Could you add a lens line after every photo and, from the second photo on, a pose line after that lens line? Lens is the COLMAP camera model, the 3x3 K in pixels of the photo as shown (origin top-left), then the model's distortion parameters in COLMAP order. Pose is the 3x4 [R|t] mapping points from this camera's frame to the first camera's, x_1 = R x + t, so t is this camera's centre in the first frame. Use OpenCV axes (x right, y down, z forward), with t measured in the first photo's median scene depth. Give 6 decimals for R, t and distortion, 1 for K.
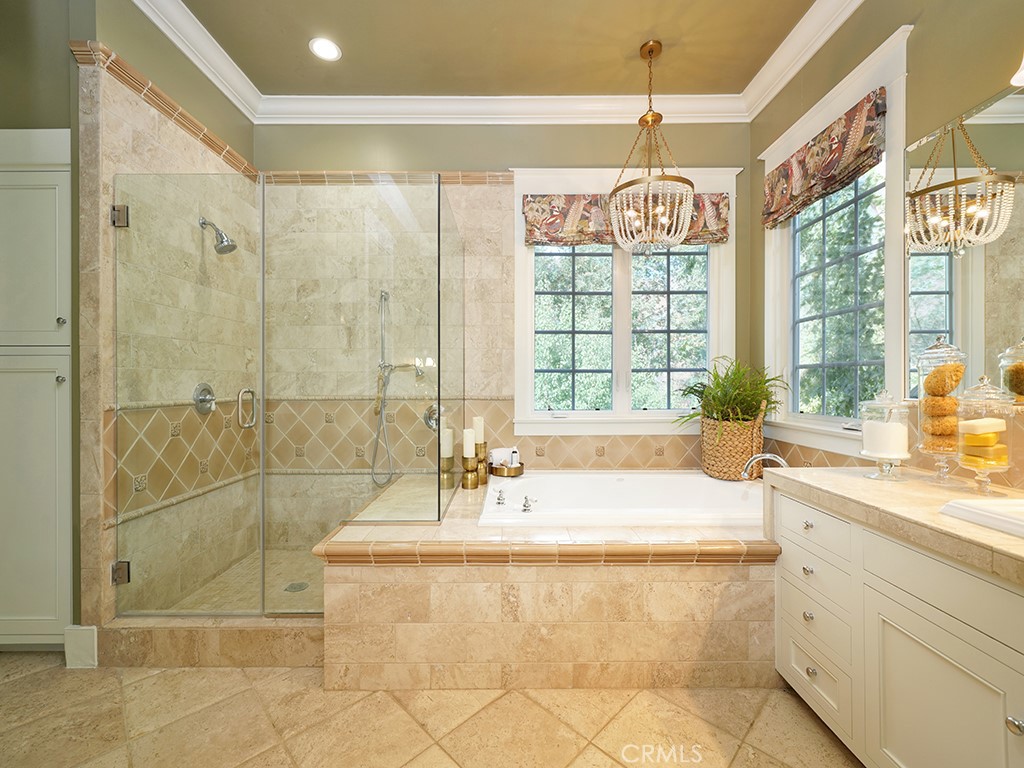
lens RADIAL K [[423.1, 0, 510.7], [0, 423.1, 381.7], [0, 0, 1]] dist [-0.001018, -0.001035]
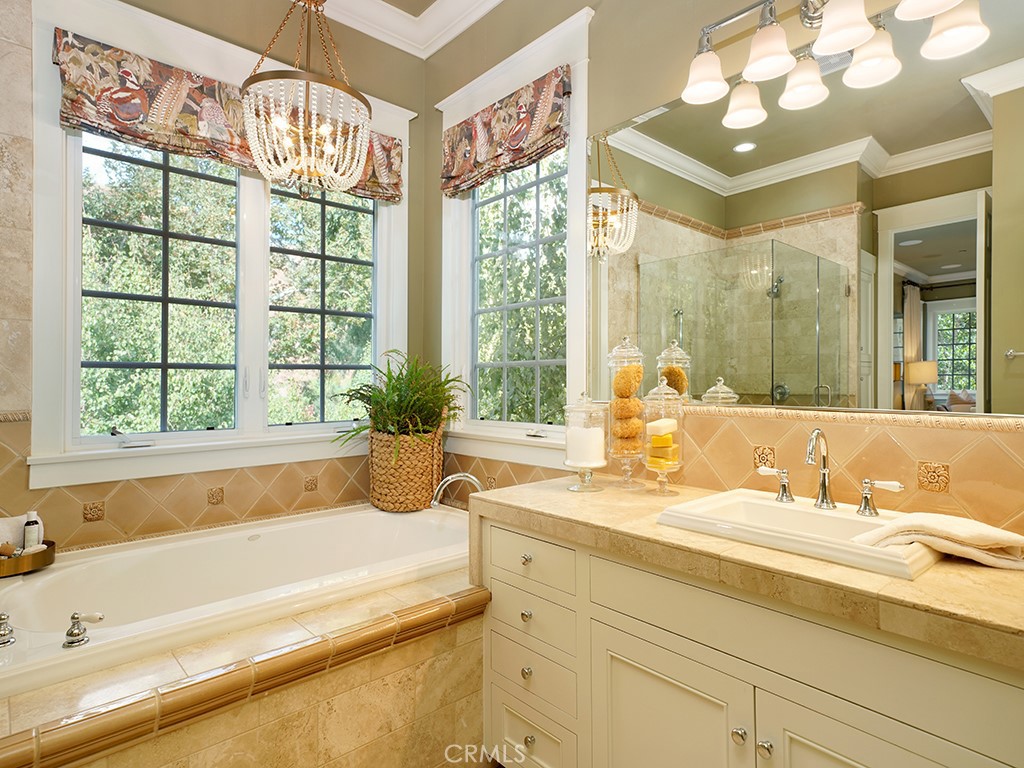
lens RADIAL K [[557.3, 0, 510.7], [0, 557.3, 376.6], [0, 0, 1]] dist [0.017498, 0.000256]
pose [[0.742006, 0.005066, 0.670374, -0.026400], [0.002533, 0.999943, -0.010361, -0.001351], [-0.670388, 0.009386, 0.741951, 0.135767]]
